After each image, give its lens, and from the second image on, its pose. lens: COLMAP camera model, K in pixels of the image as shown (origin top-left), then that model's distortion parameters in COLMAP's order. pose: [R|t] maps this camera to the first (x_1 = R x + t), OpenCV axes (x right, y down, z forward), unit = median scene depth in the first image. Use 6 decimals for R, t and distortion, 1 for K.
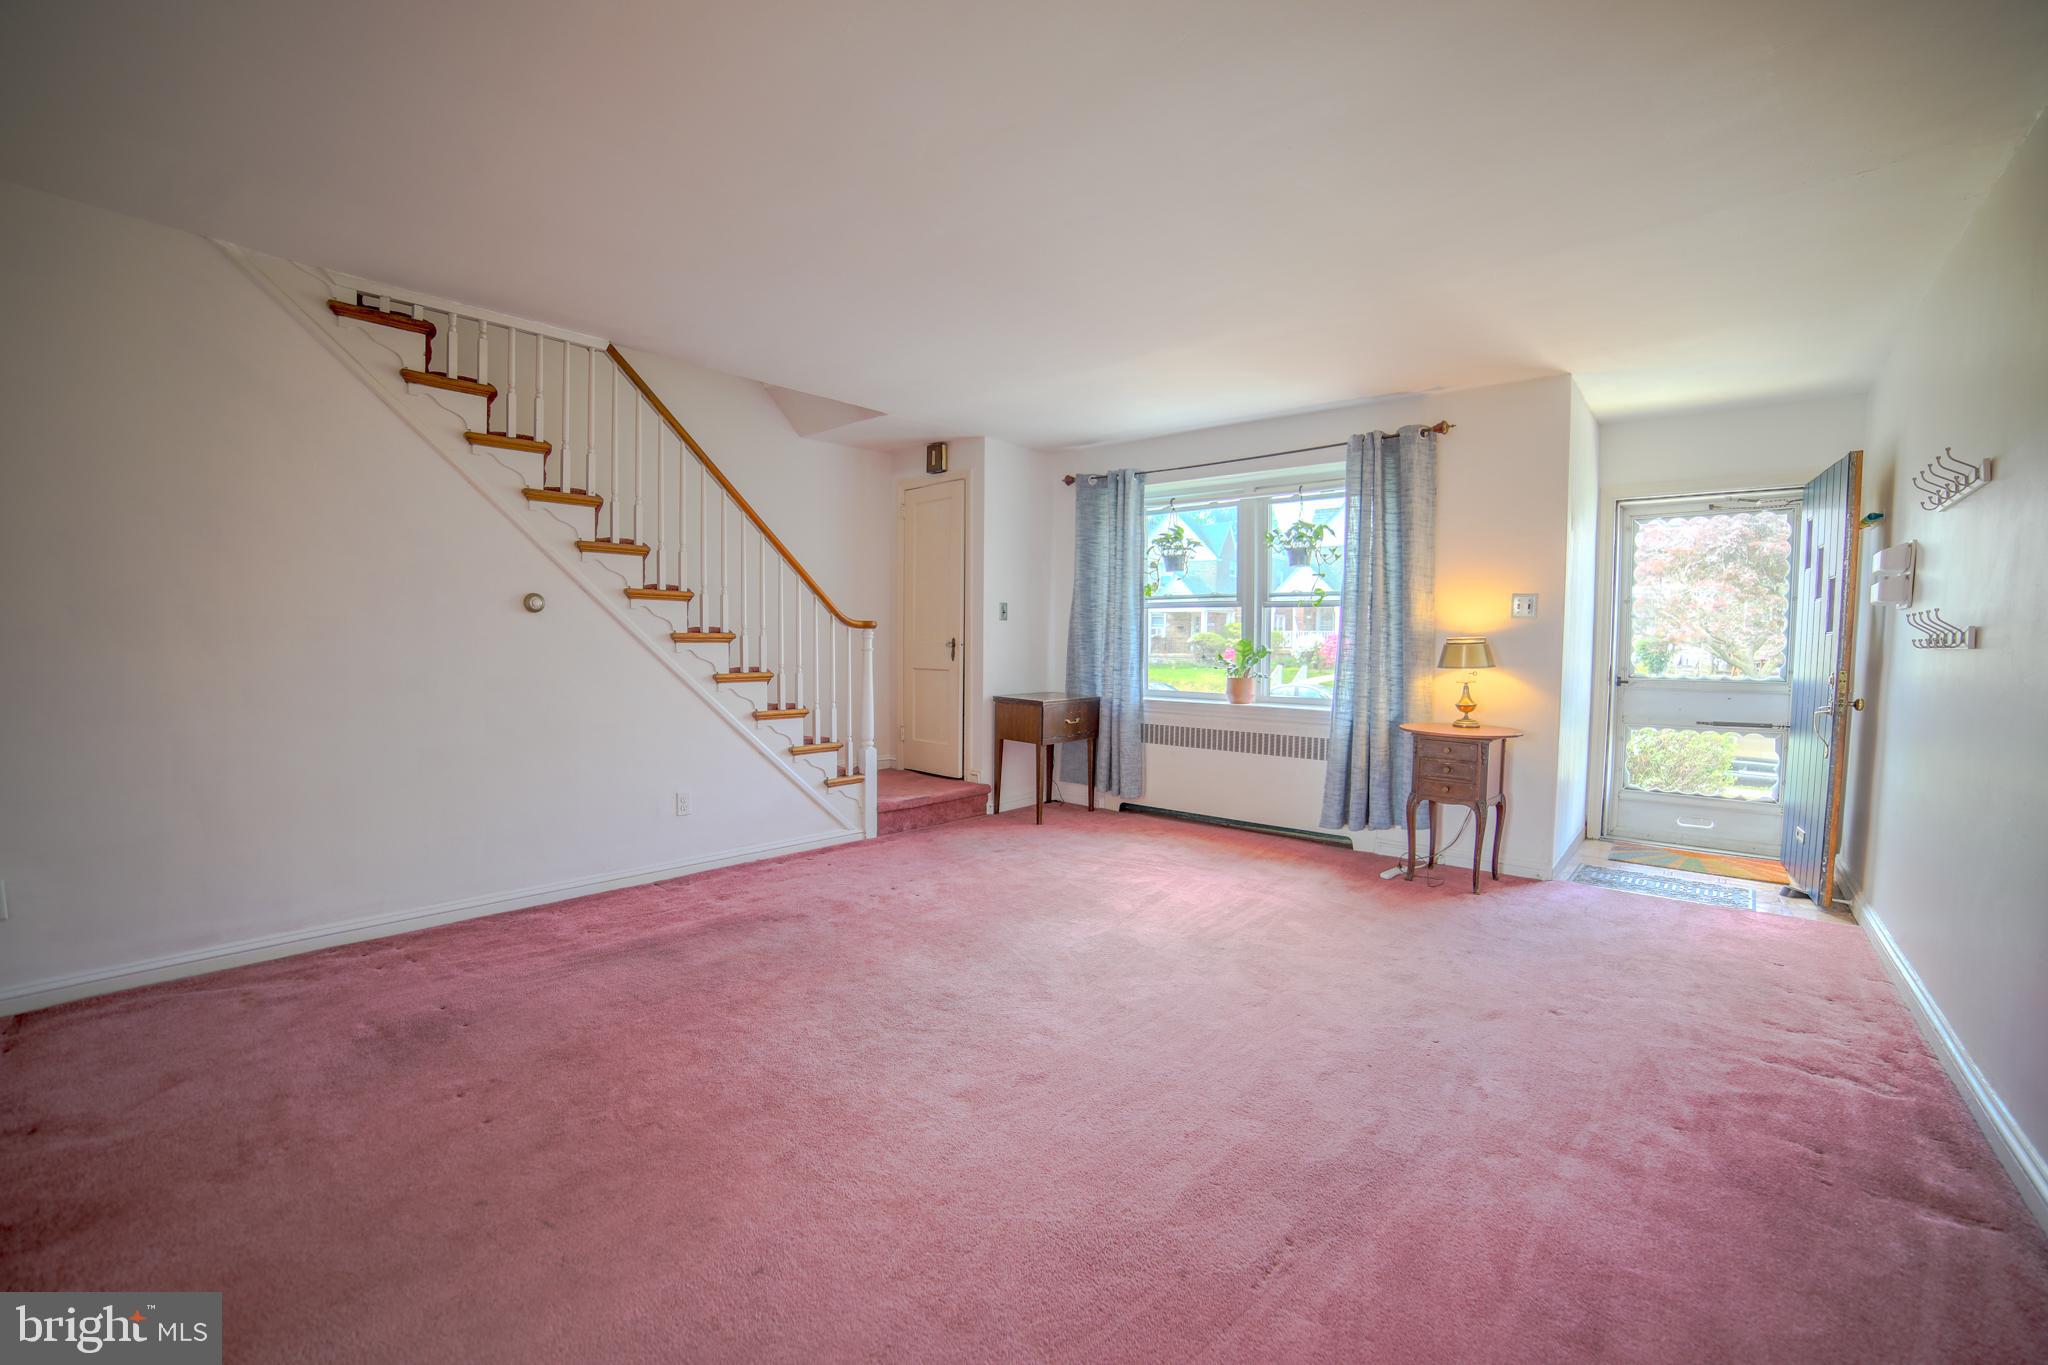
lens RADIAL K [[822.7, 0, 1031.2], [0, 822.7, 676.3], [0, 0, 1]] dist [-0.039894, 0.000659]
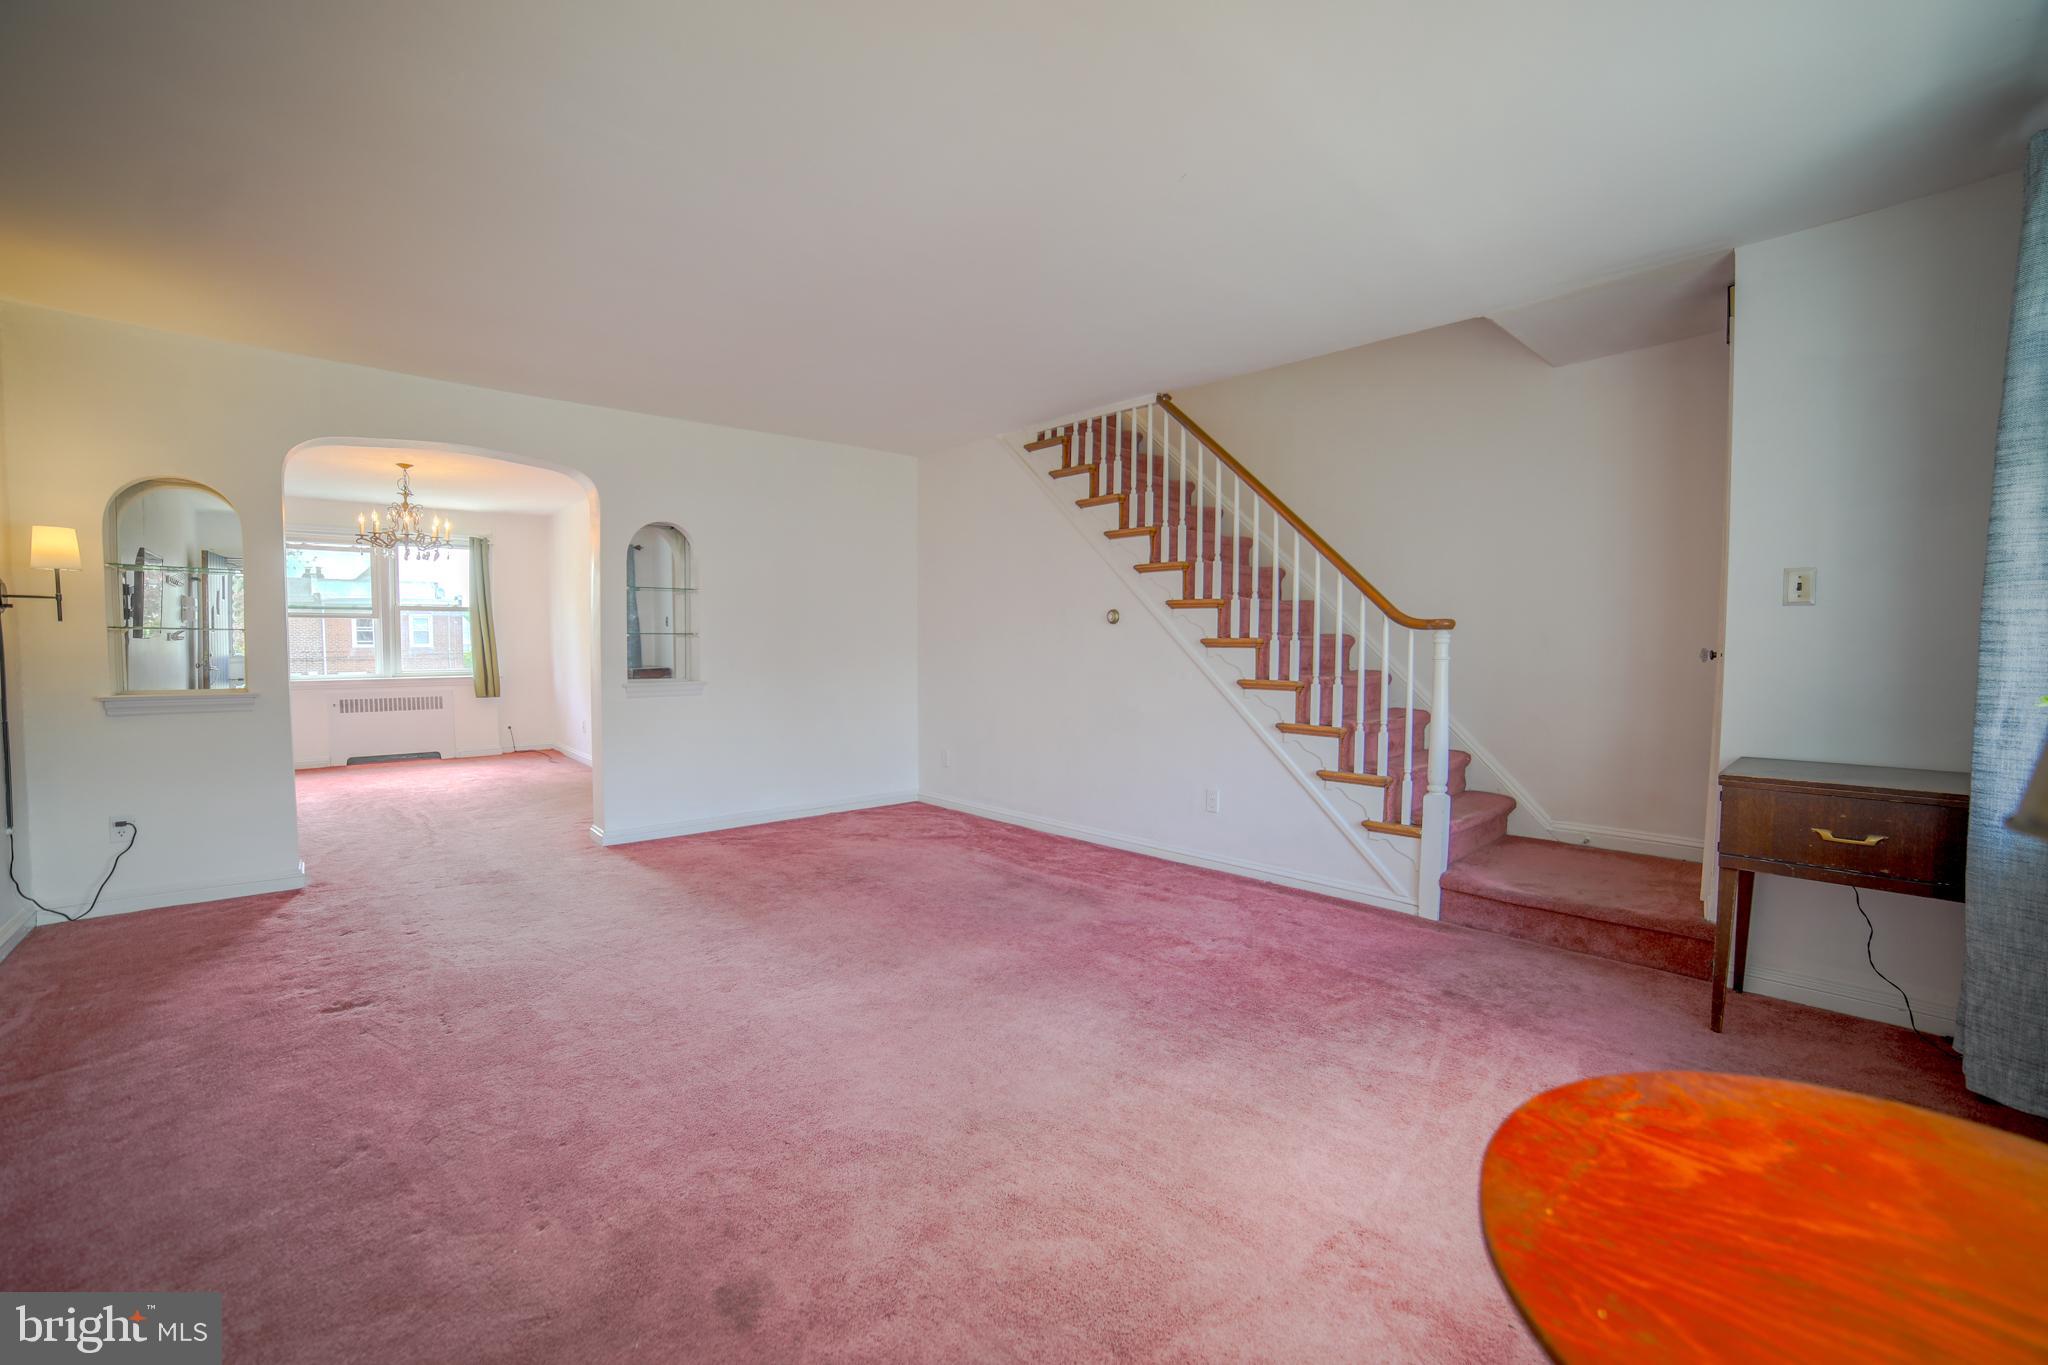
lens RADIAL K [[822.7, 0, 1035.9], [0, 822.7, 680.4], [0, 0, 1]] dist [-0.039894, 0.000659]
pose [[-0.049575, 0.036295, -0.998111, 0.556263], [-0.047309, 0.998132, 0.038645, -0.025248], [0.997649, 0.049135, -0.047765, 0.710534]]
